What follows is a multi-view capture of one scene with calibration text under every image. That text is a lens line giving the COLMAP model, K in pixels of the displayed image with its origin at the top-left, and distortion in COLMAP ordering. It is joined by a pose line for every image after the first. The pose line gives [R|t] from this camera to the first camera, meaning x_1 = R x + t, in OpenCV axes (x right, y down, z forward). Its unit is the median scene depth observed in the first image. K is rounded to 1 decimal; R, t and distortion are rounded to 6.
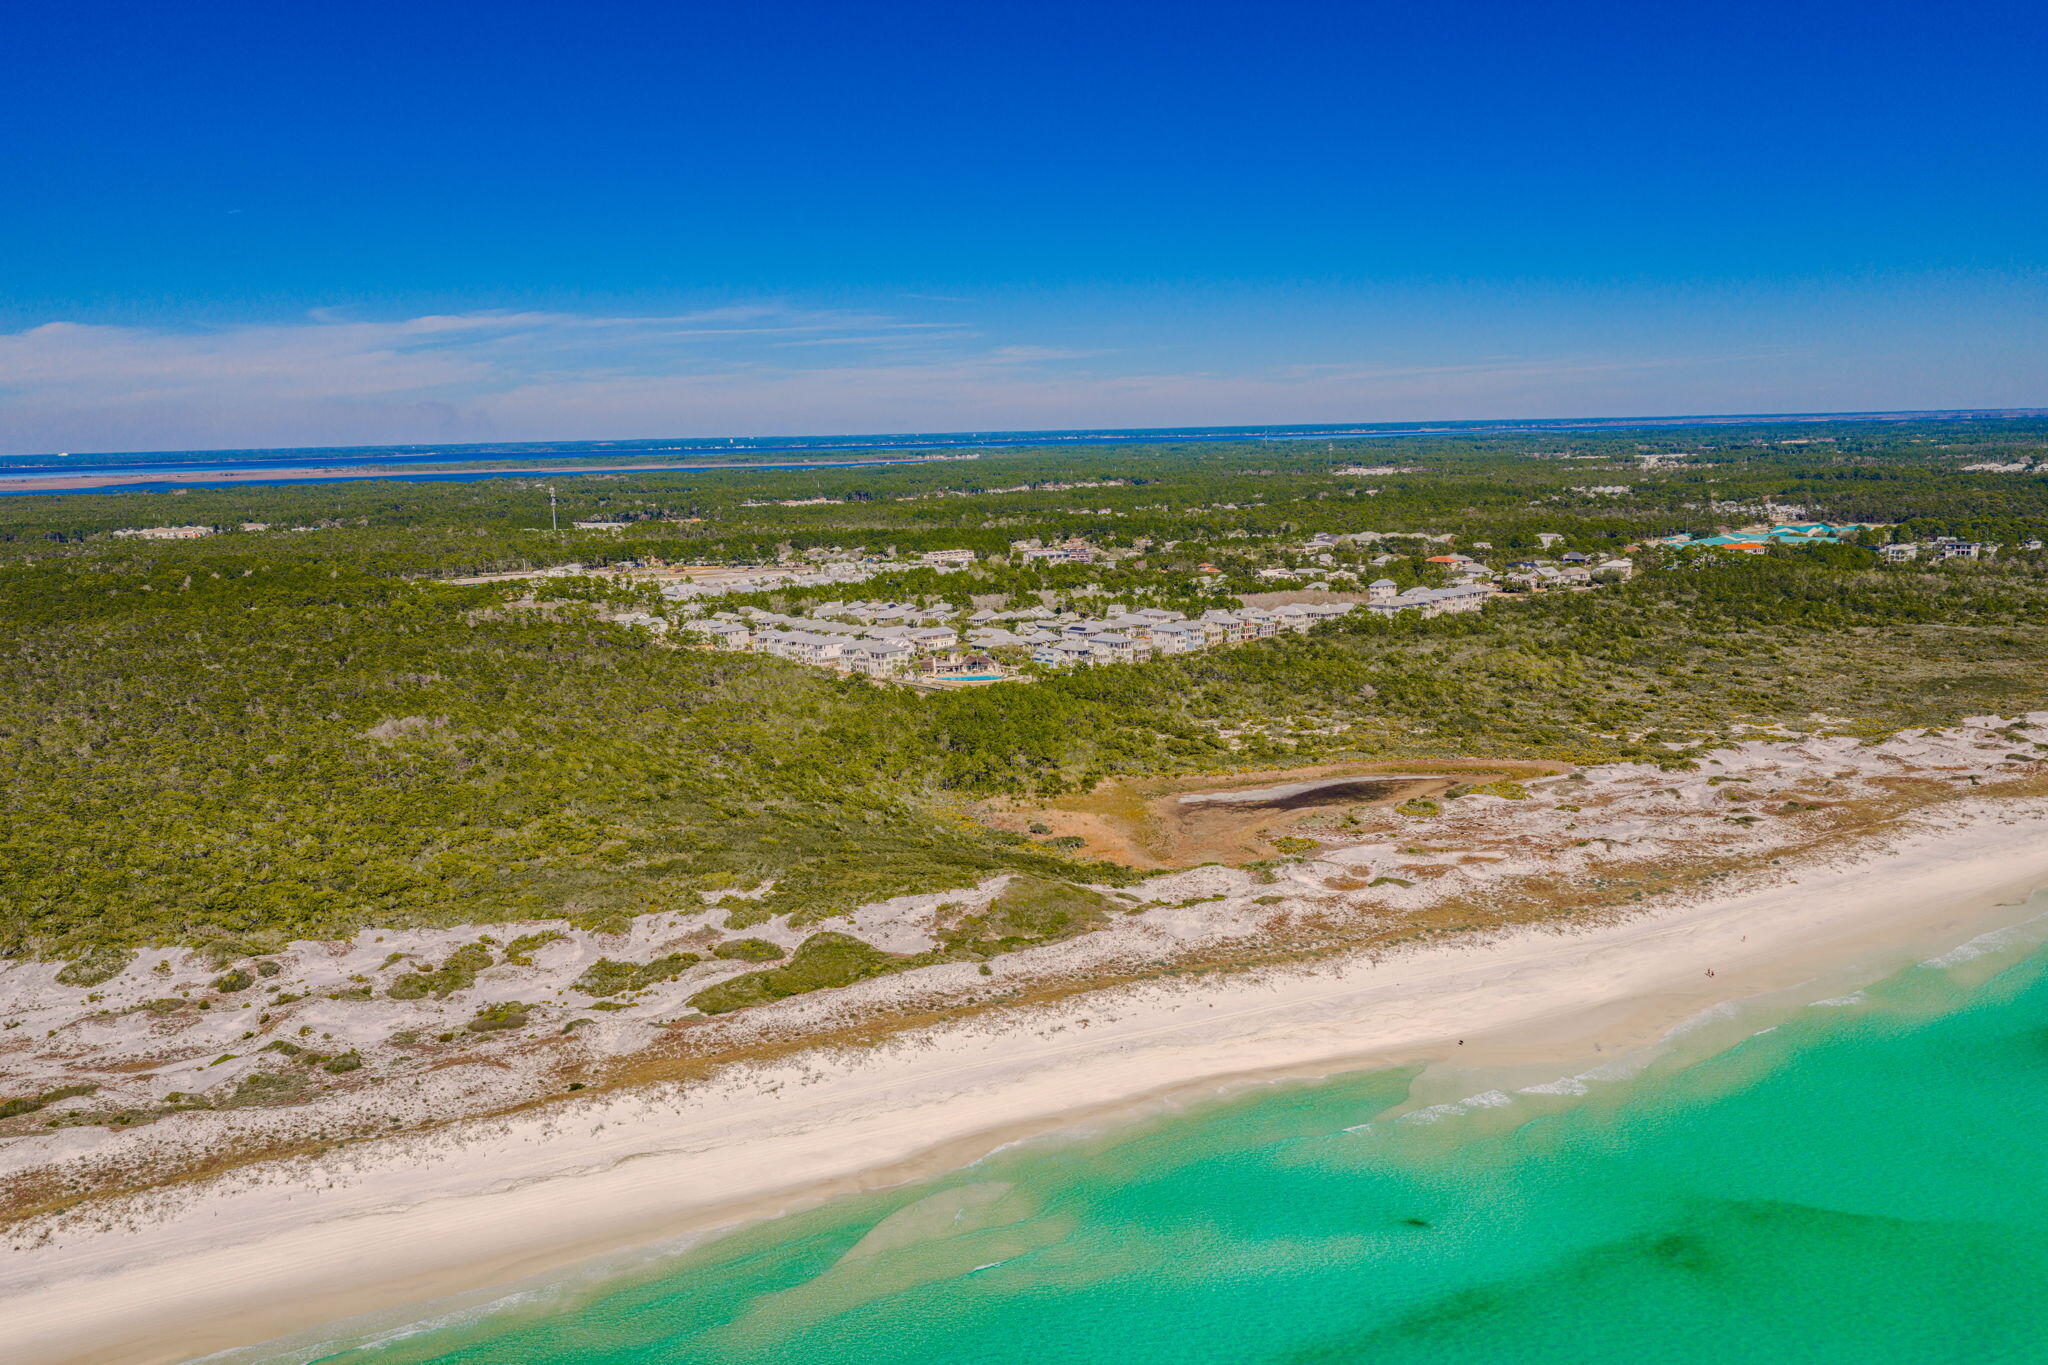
lens RADIAL K [[1688.4, 0, 1027.7], [0, 1688.4, 688.3], [0, 0, 1]] dist [0.019205, -0.032722]
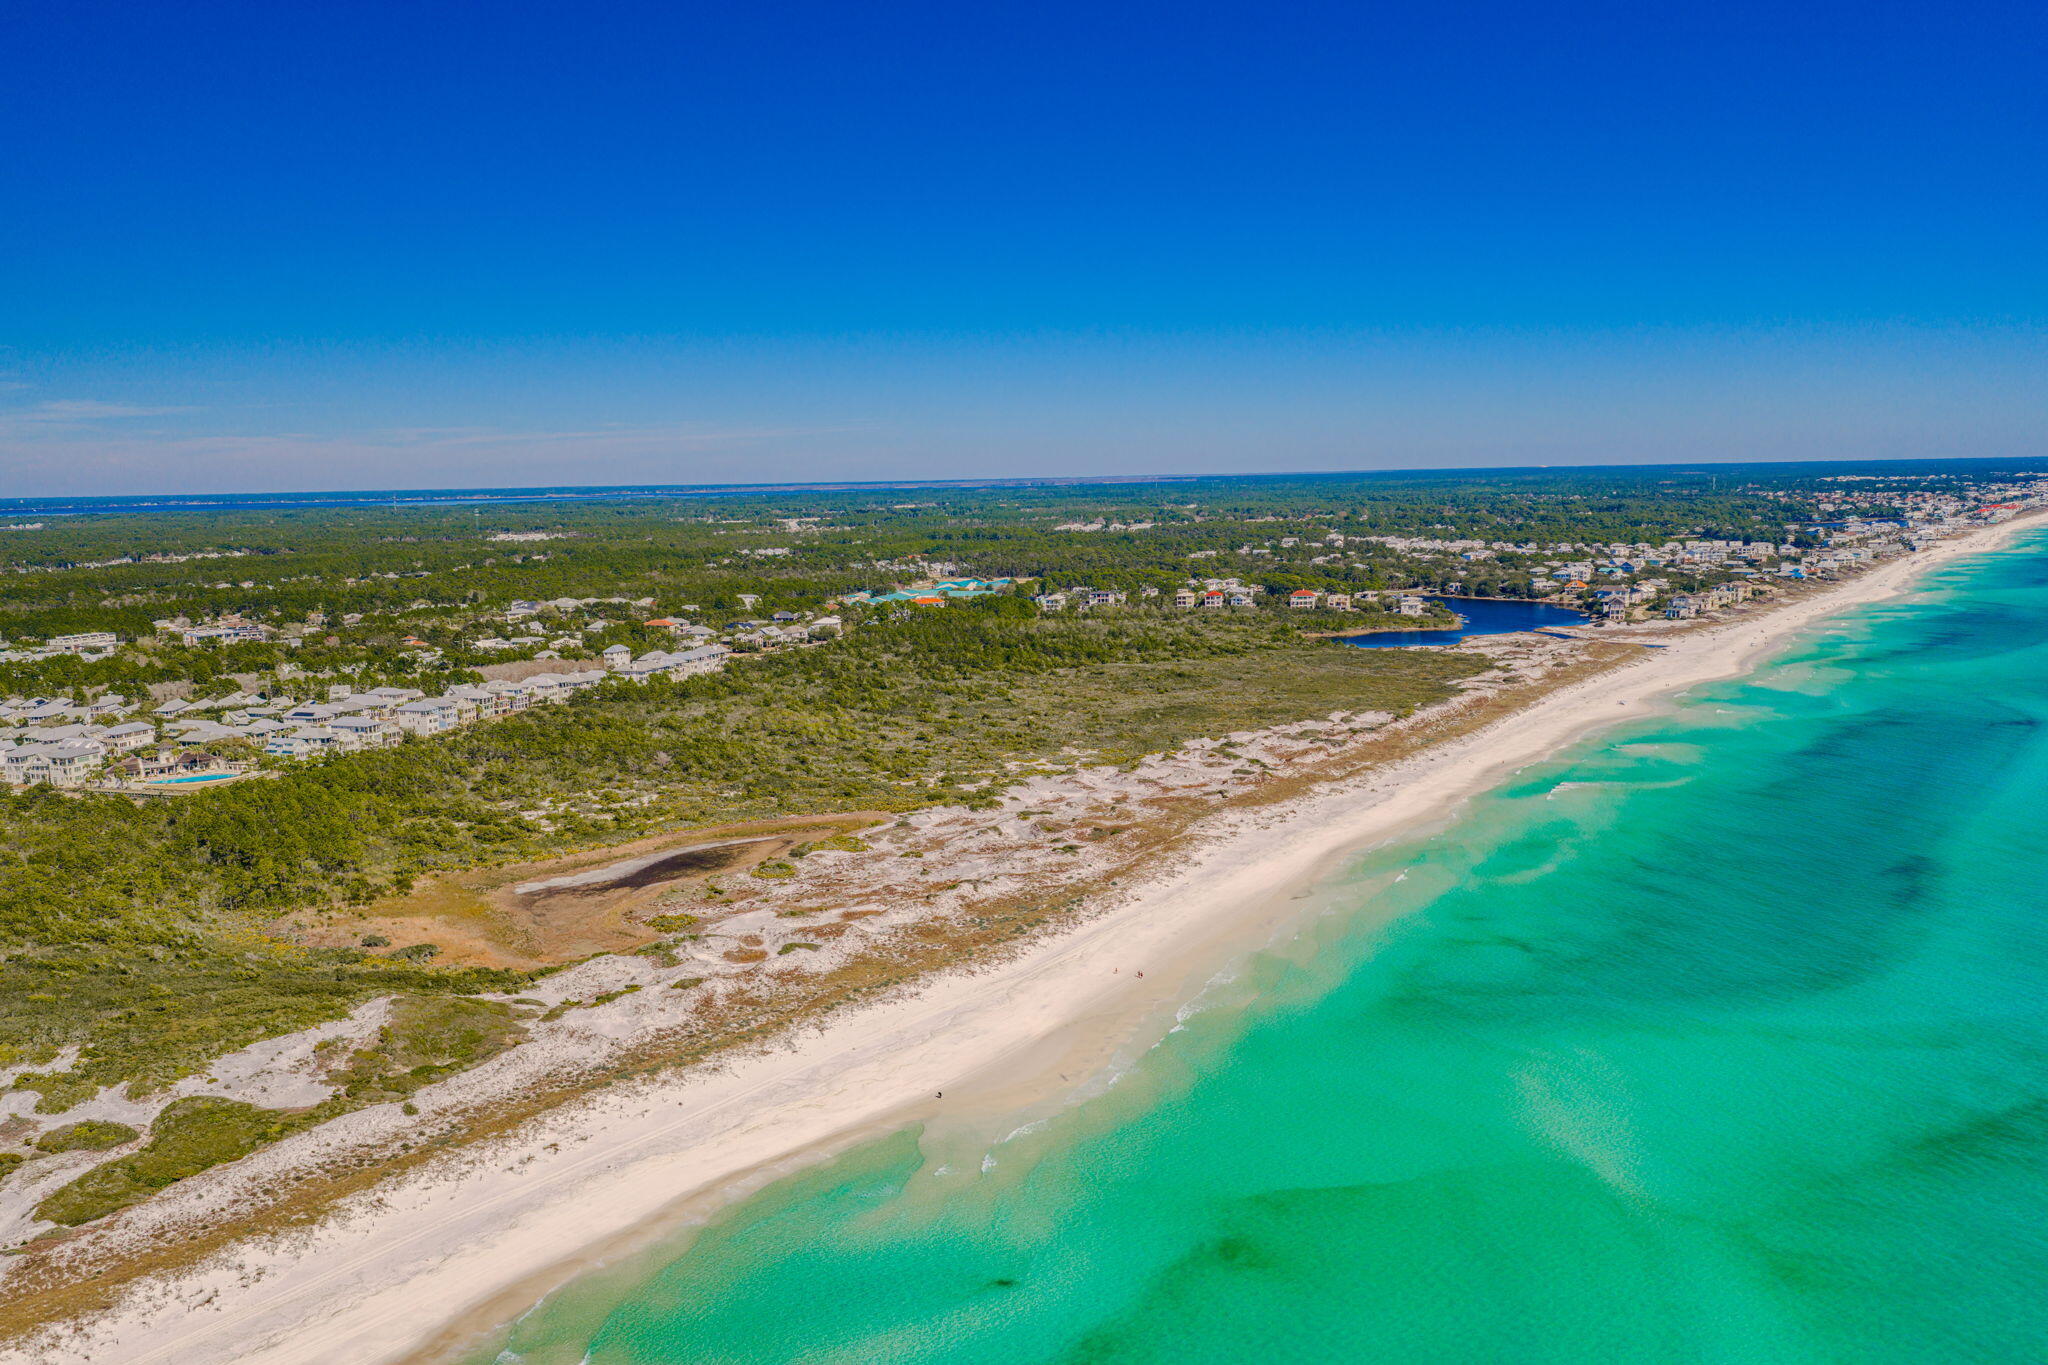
lens RADIAL K [[1688.4, 0, 1033.4], [0, 1688.4, 678.3], [0, 0, 1]] dist [0.019205, -0.032722]
pose [[0.873533, -0.053321, 0.483835, -0.100076], [0.074578, 0.996907, -0.024782, -0.005282], [-0.481017, 0.057732, 0.874808, 0.047840]]
